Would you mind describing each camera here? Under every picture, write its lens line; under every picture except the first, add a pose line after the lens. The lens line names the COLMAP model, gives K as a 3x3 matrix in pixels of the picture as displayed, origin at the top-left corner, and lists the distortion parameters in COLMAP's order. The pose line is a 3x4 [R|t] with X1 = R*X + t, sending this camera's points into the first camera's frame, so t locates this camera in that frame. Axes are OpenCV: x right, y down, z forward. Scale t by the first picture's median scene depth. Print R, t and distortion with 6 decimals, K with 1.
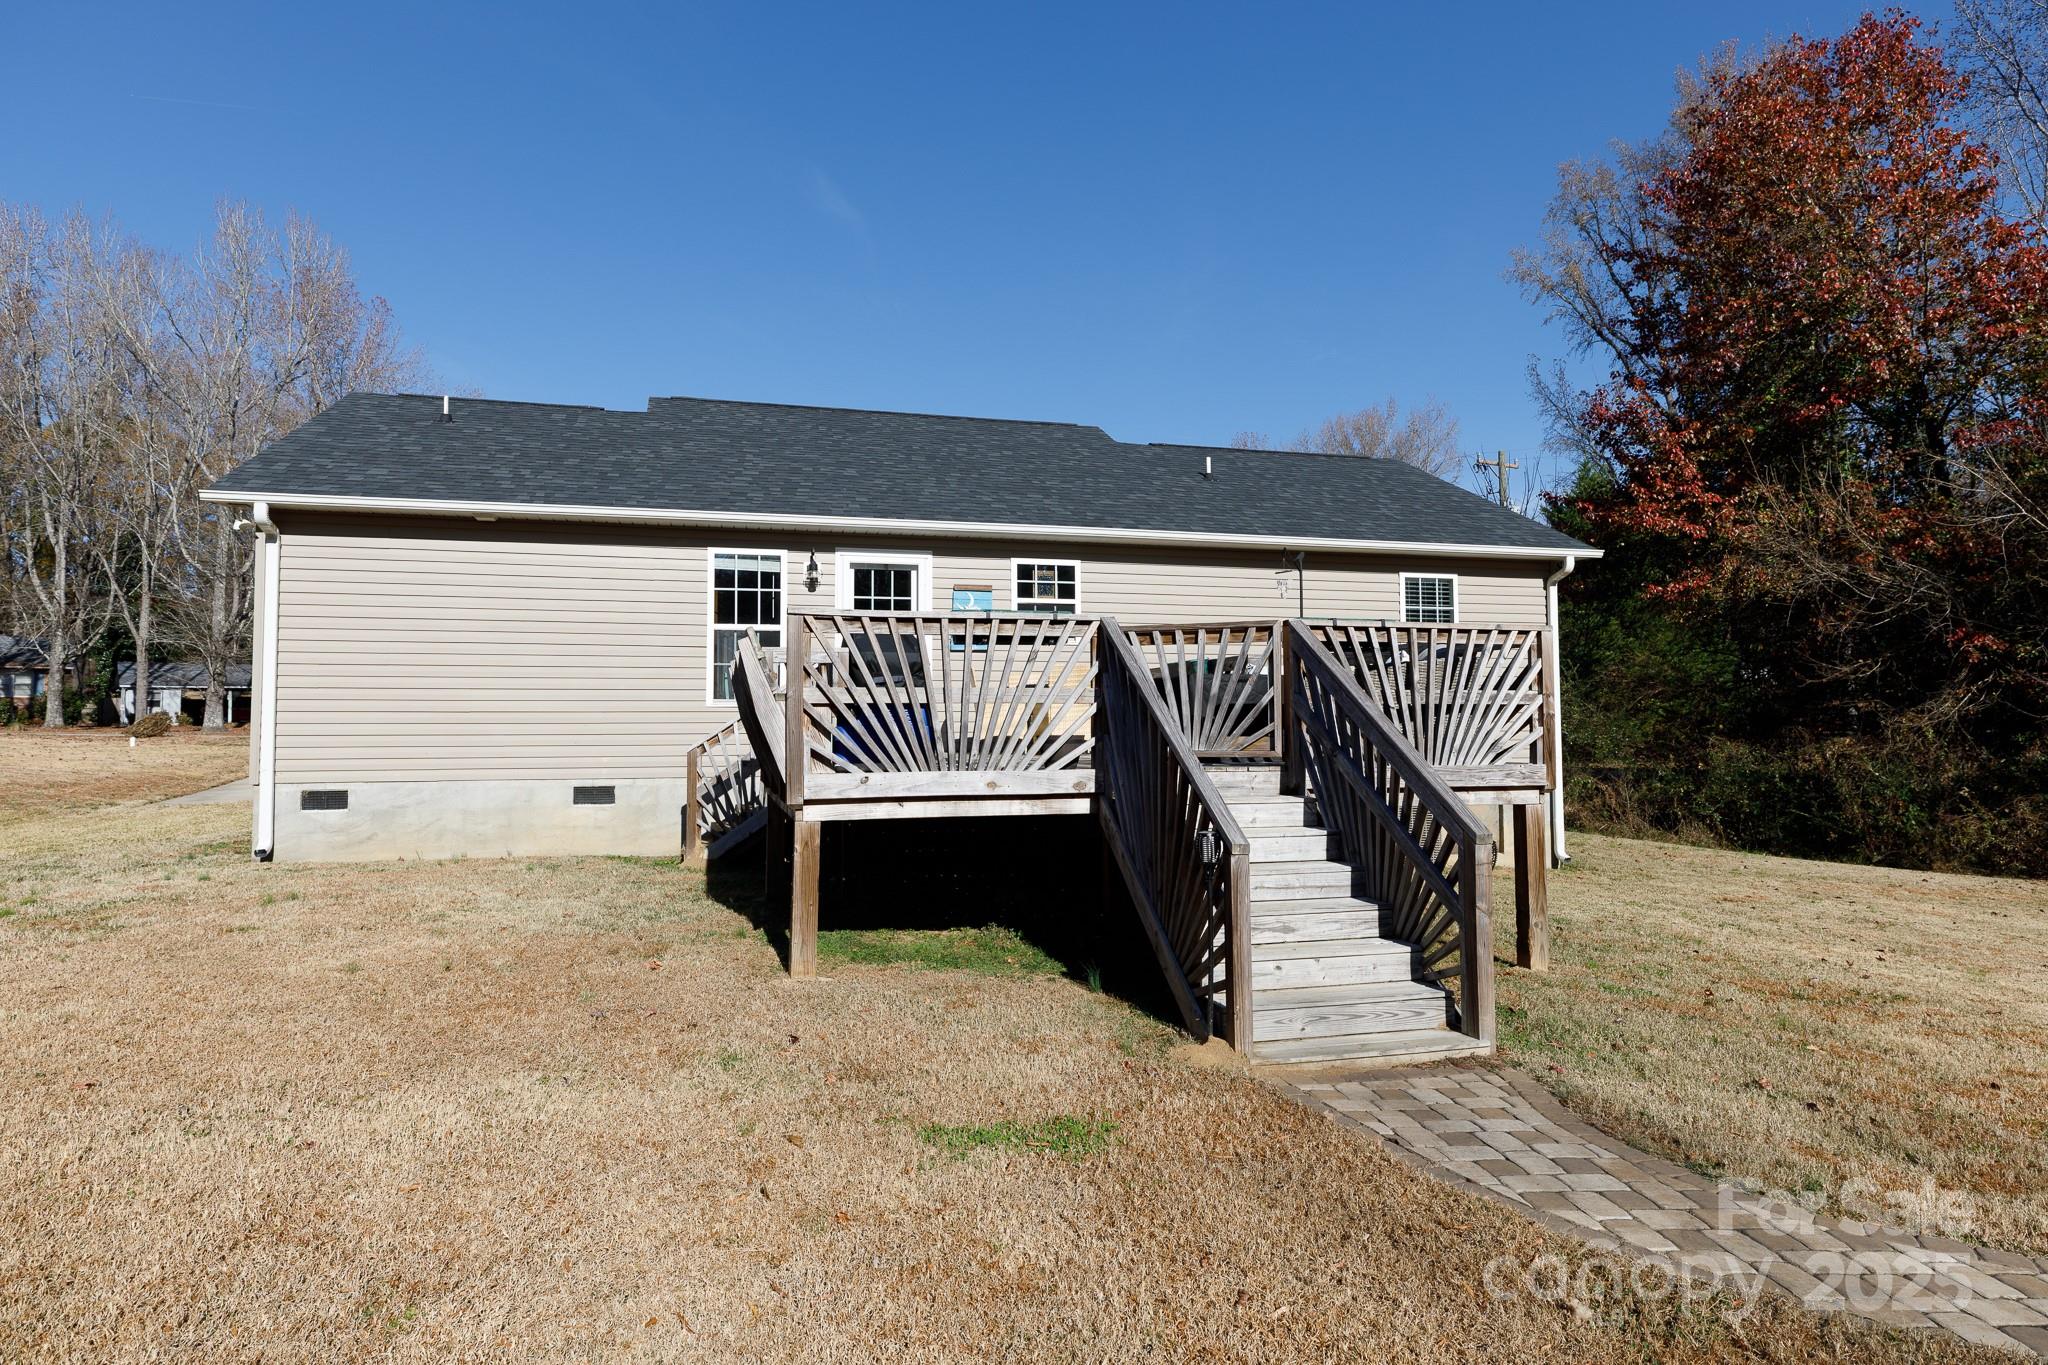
lens RADIAL K [[1166.4, 0, 1012.6], [0, 1166.4, 676.2], [0, 0, 1]] dist [0.011731, -0.000746]
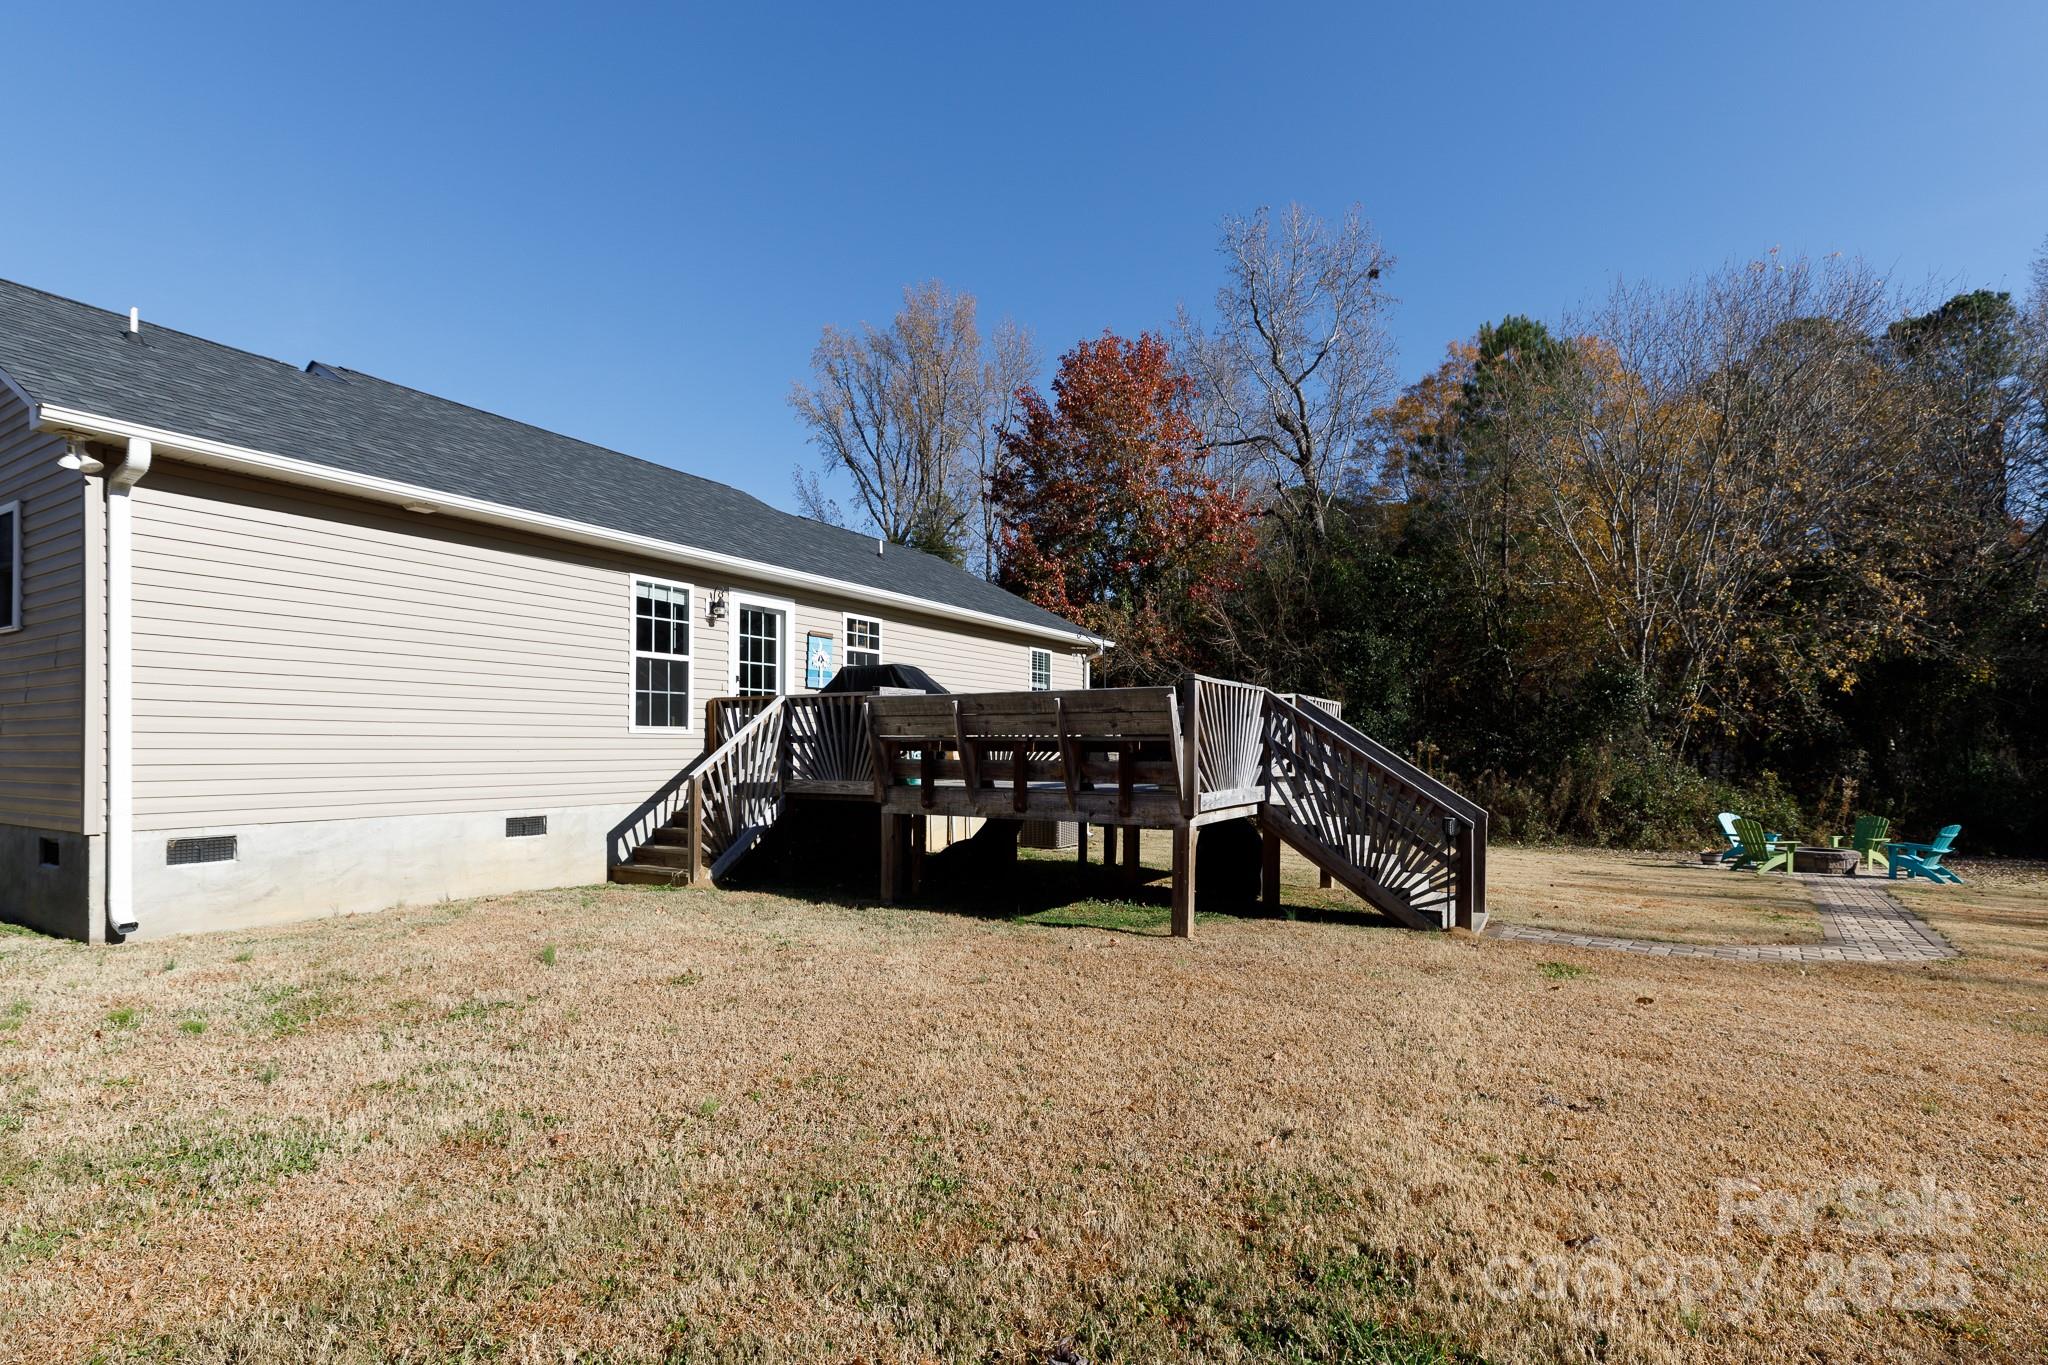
lens RADIAL K [[975.7, 0, 991.7], [0, 975.7, 750.4], [0, 0, 1]] dist [0.002350, 0.000704]
pose [[0.707555, 0.002249, 0.706655, -0.611001], [-0.038599, 0.998625, 0.035470, -0.000791], [-0.705603, -0.052373, 0.706669, 0.177900]]
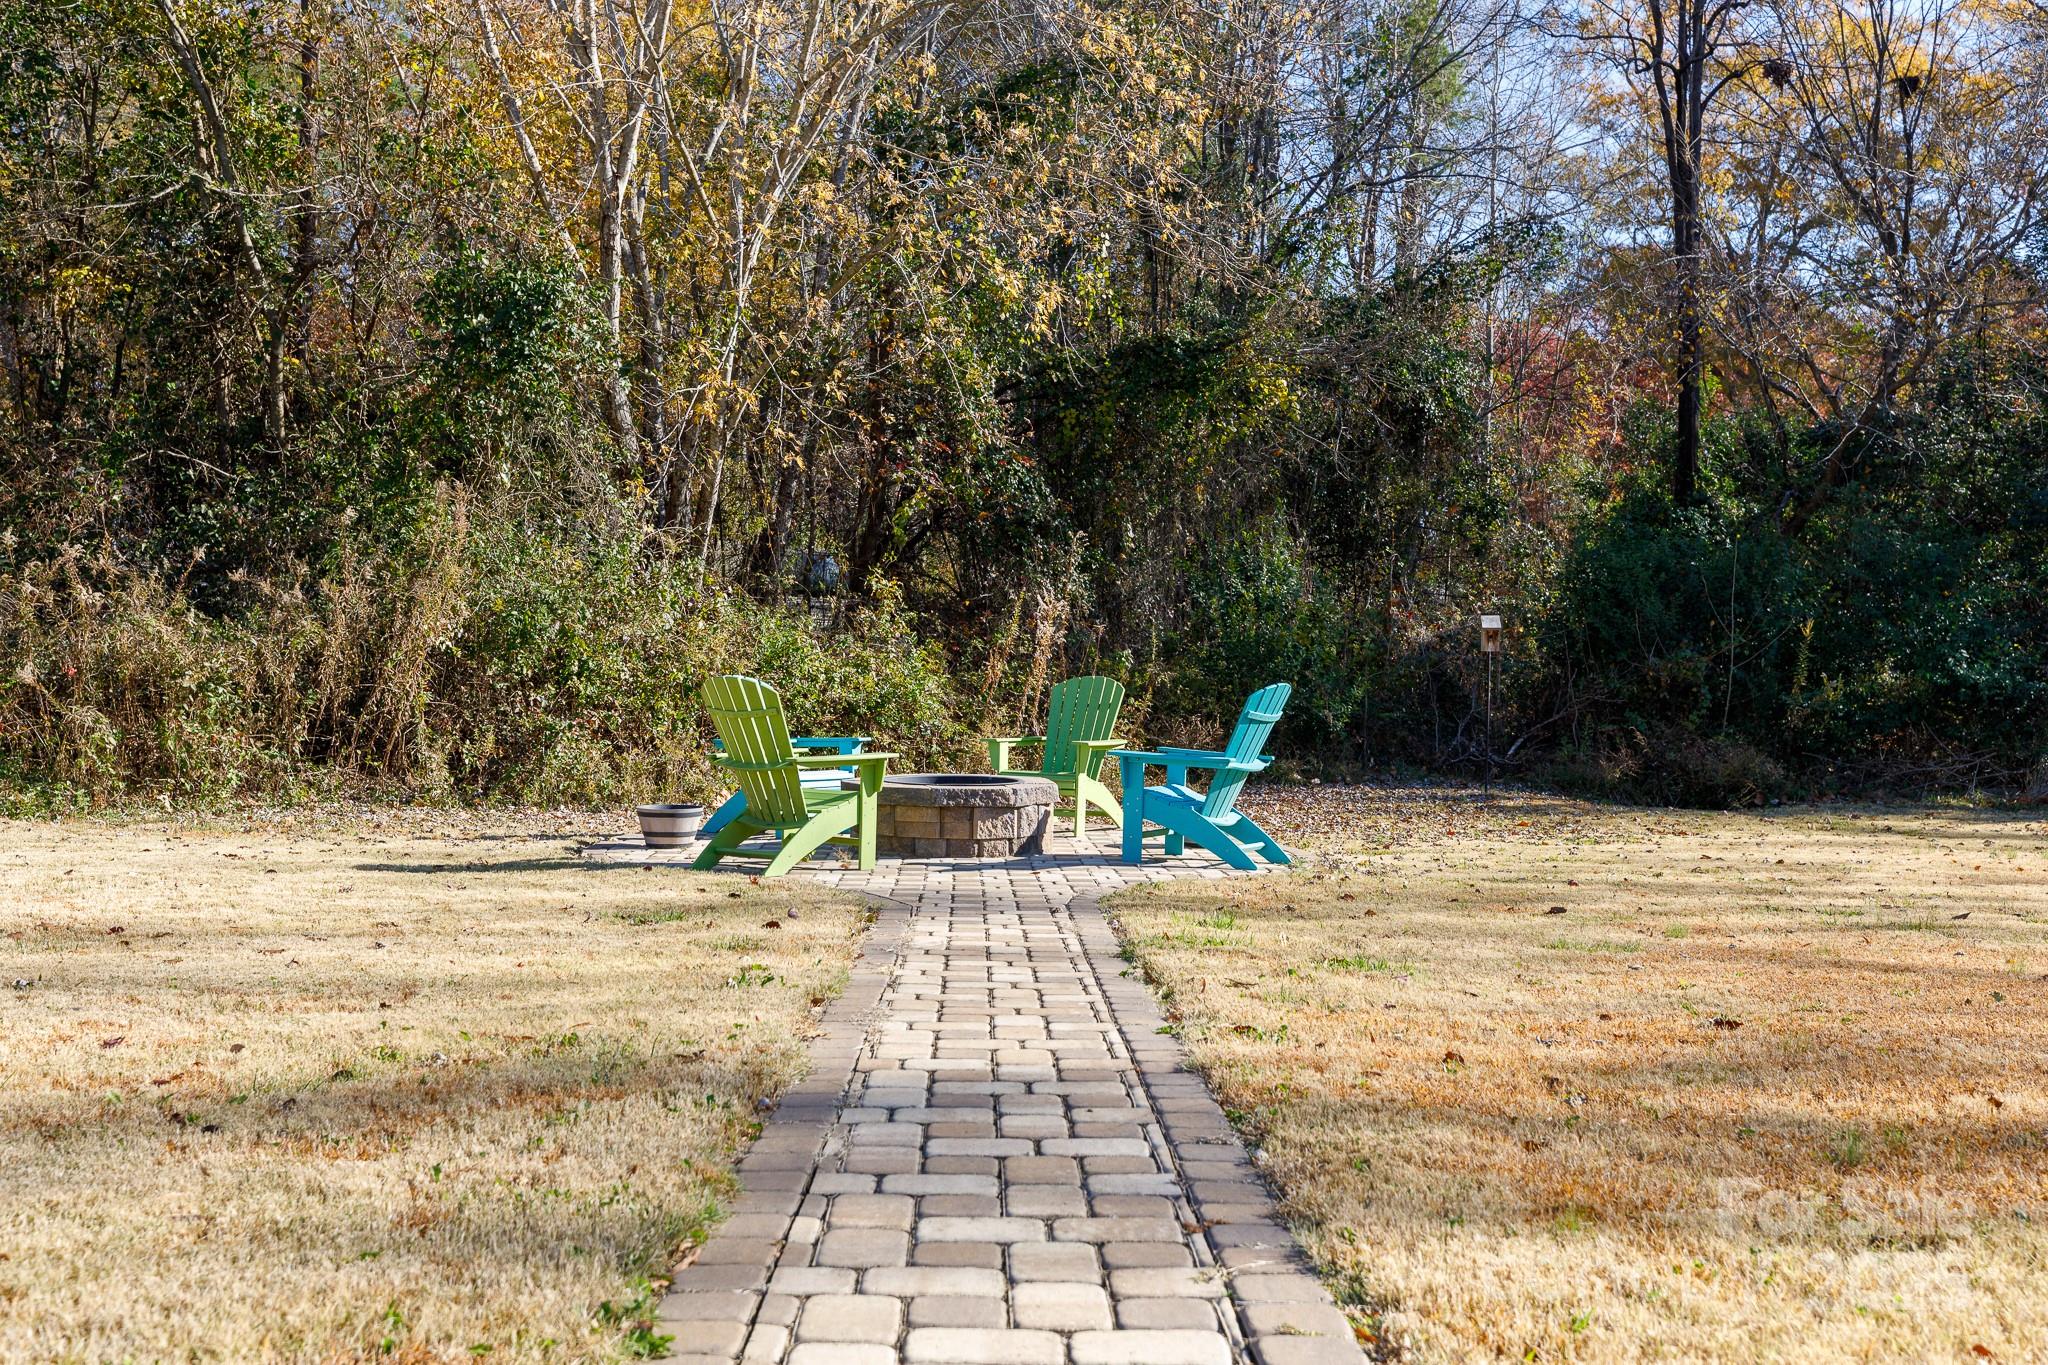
lens RADIAL K [[1858.2, 0, 1025.9], [0, 1858.2, 675.4], [0, 0, 1]] dist [-0.045156, 0.000000]
pose [[0.094770, -0.010860, 0.995440, 0.399742], [-0.060056, 0.998057, 0.016607, 0.083351], [-0.993686, -0.061356, 0.093934, 0.219528]]
